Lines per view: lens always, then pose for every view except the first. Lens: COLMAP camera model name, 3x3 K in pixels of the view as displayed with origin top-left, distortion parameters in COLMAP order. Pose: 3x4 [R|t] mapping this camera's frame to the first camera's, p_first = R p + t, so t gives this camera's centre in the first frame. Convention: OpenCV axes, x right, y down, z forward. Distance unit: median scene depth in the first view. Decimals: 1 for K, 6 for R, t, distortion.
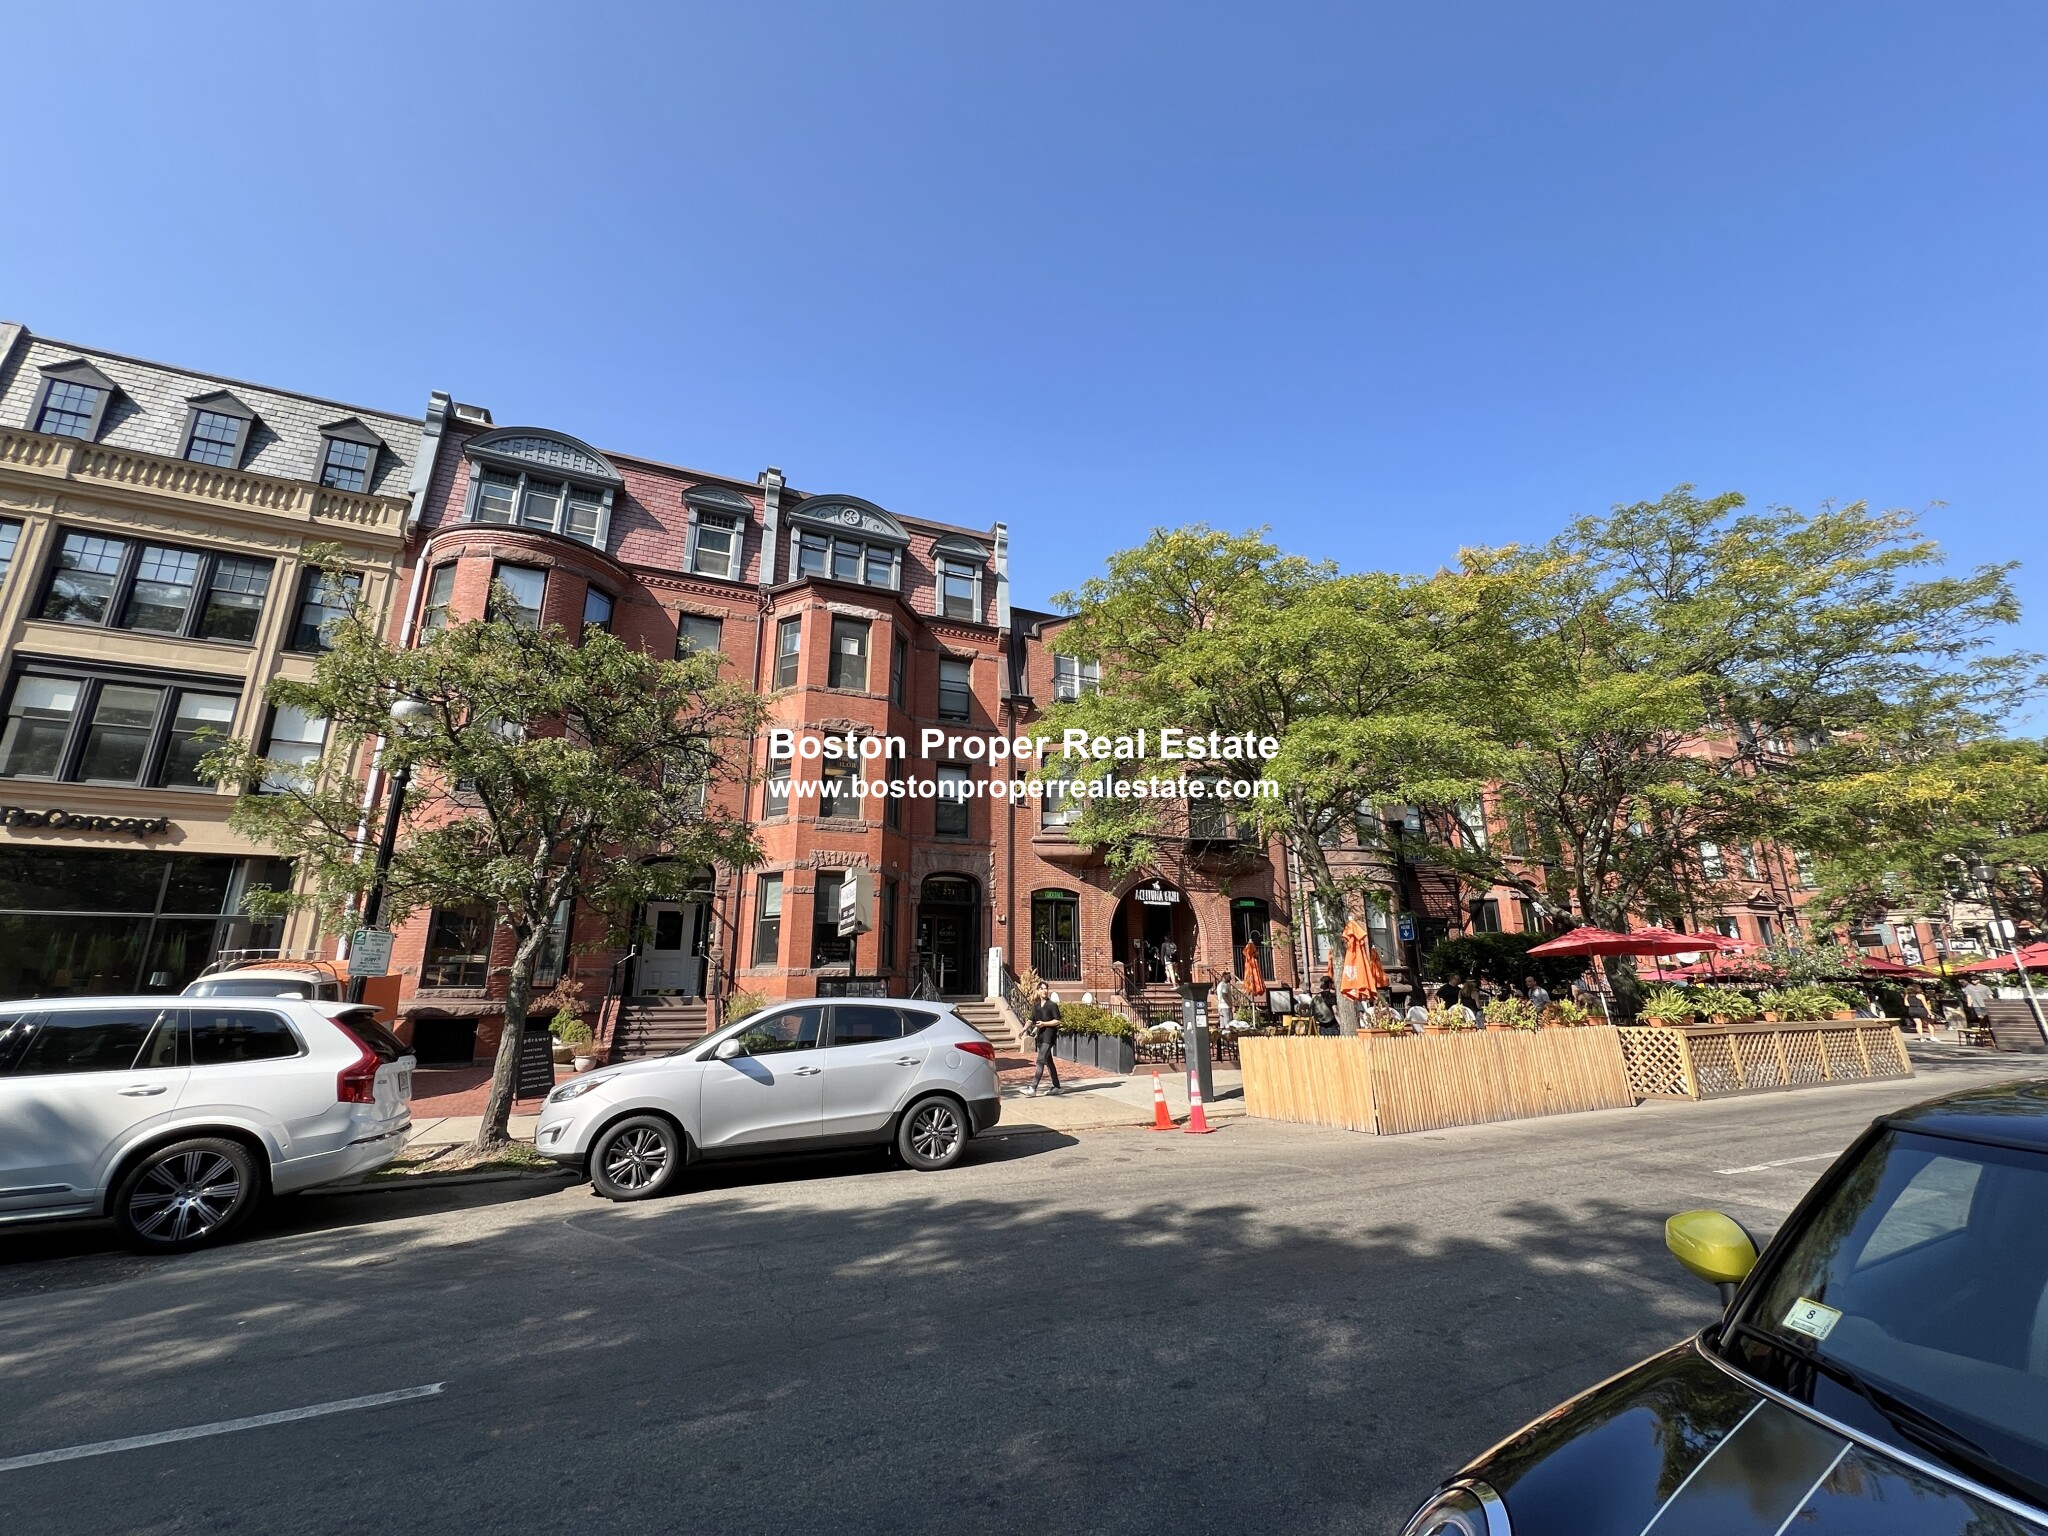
lens RADIAL K [[821.0, 0, 1020.7], [0, 821.0, 771.0], [0, 0, 1]] dist [-0.000678, -0.000032]
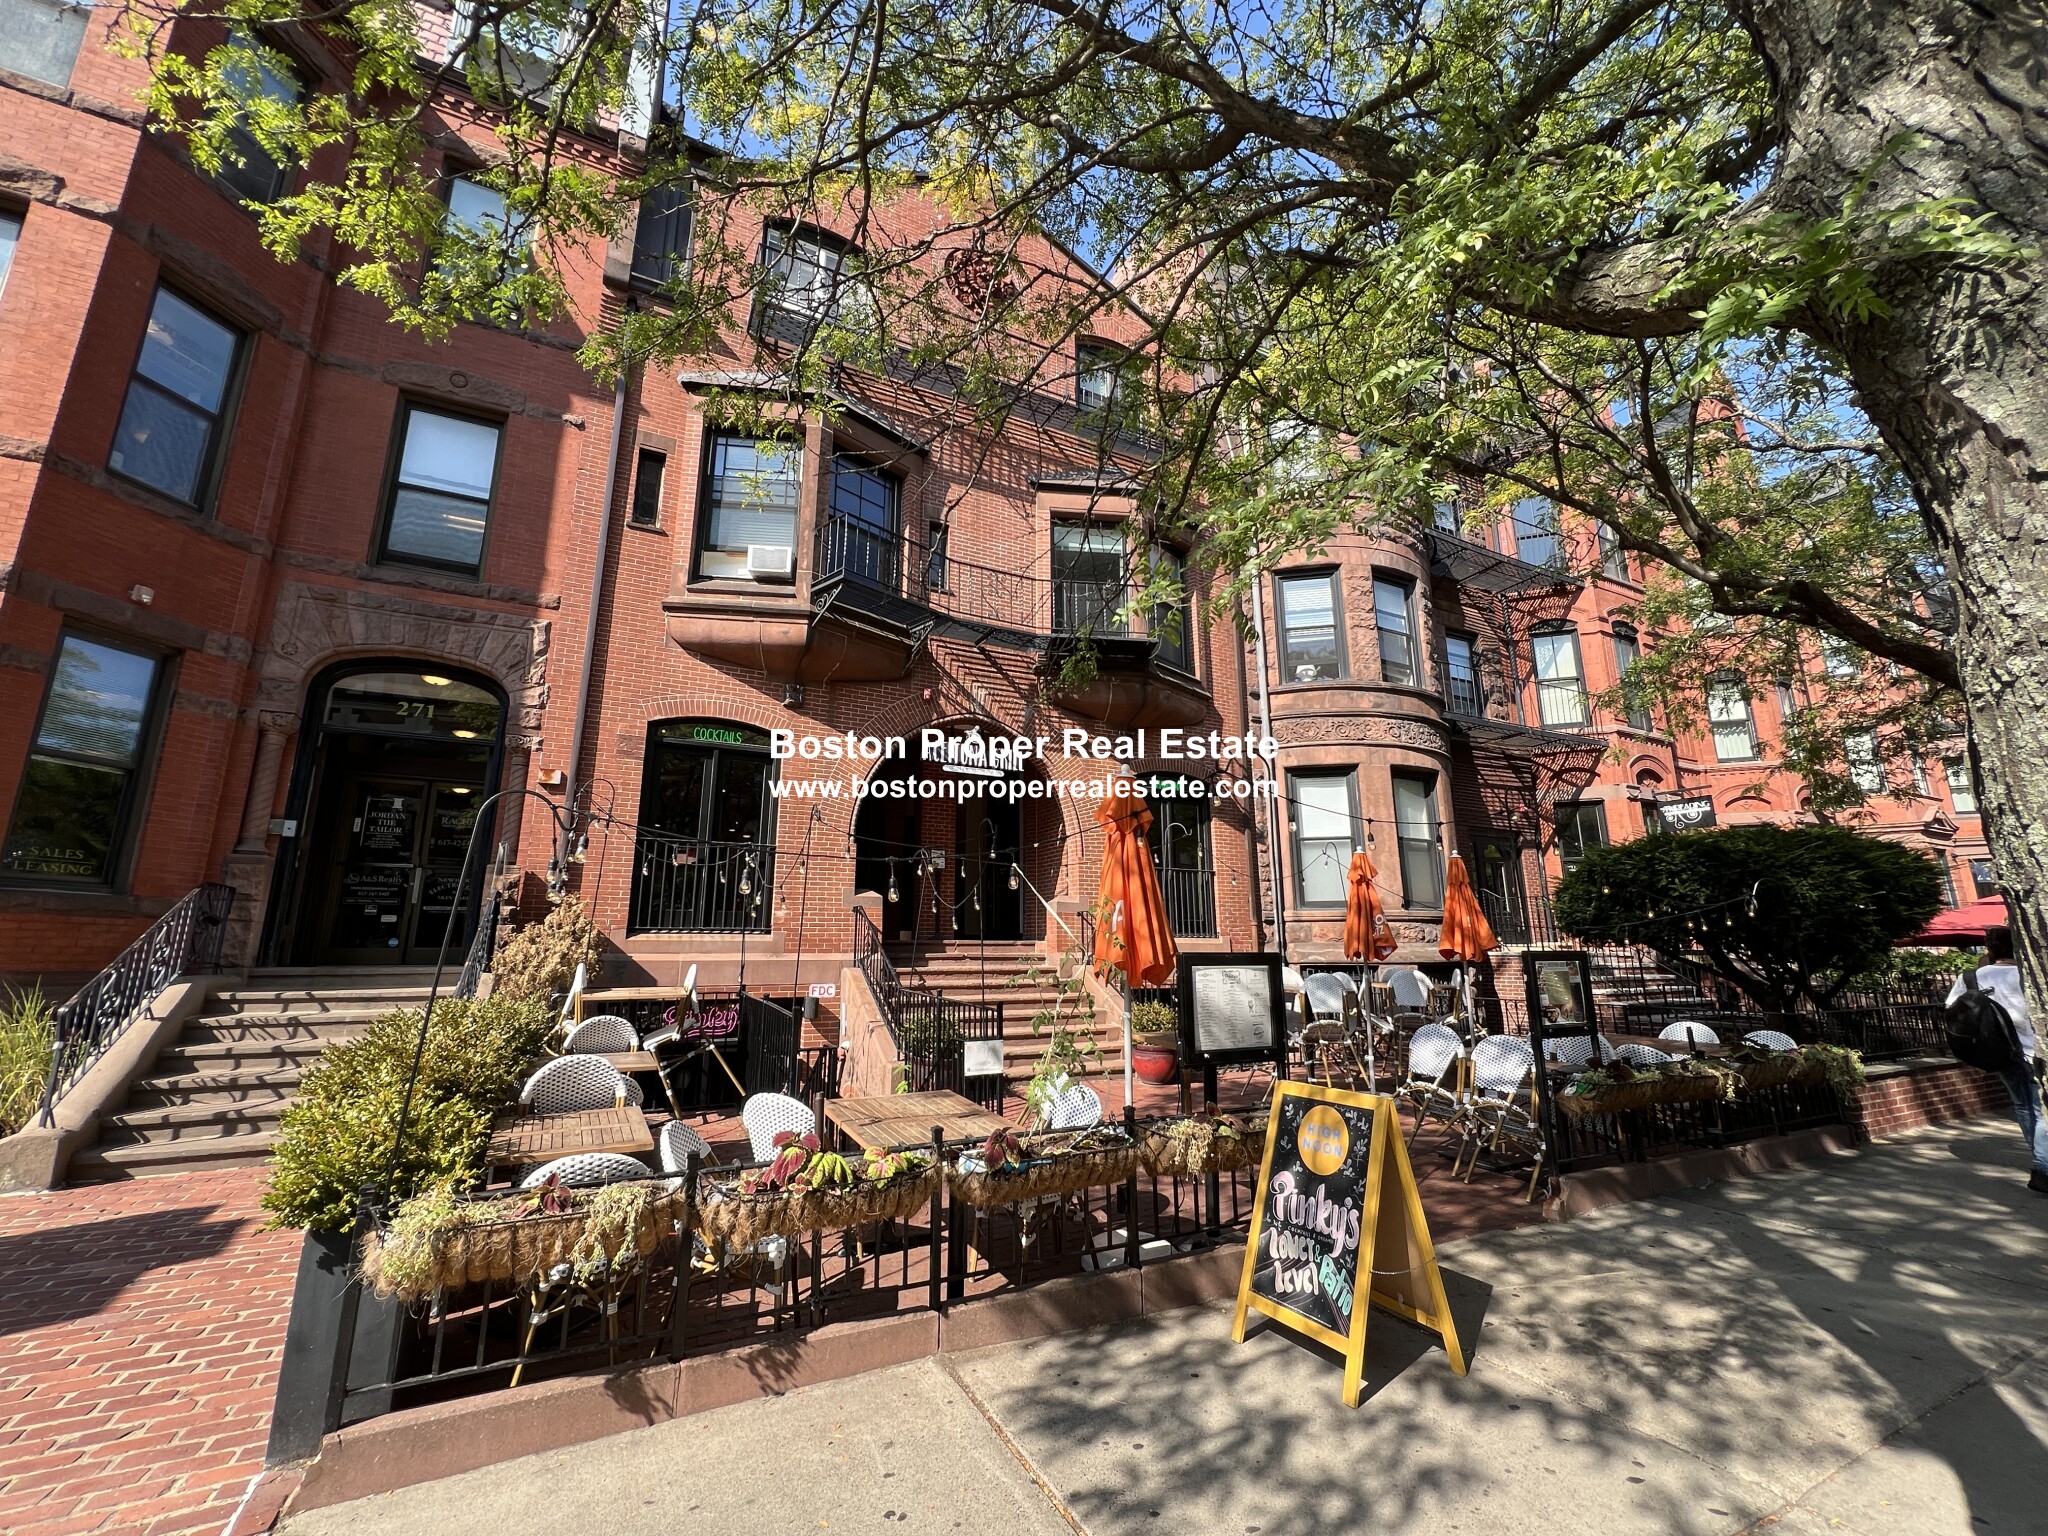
lens RADIAL K [[821.0, 0, 1026.6], [0, 821.0, 764.1], [0, 0, 1]] dist [-0.000678, -0.000032]
pose [[0.997777, 0.017911, 0.064189, 0.173690], [-0.020127, 0.999218, 0.034036, 0.146847], [-0.063529, -0.035252, 0.997357, 0.557641]]
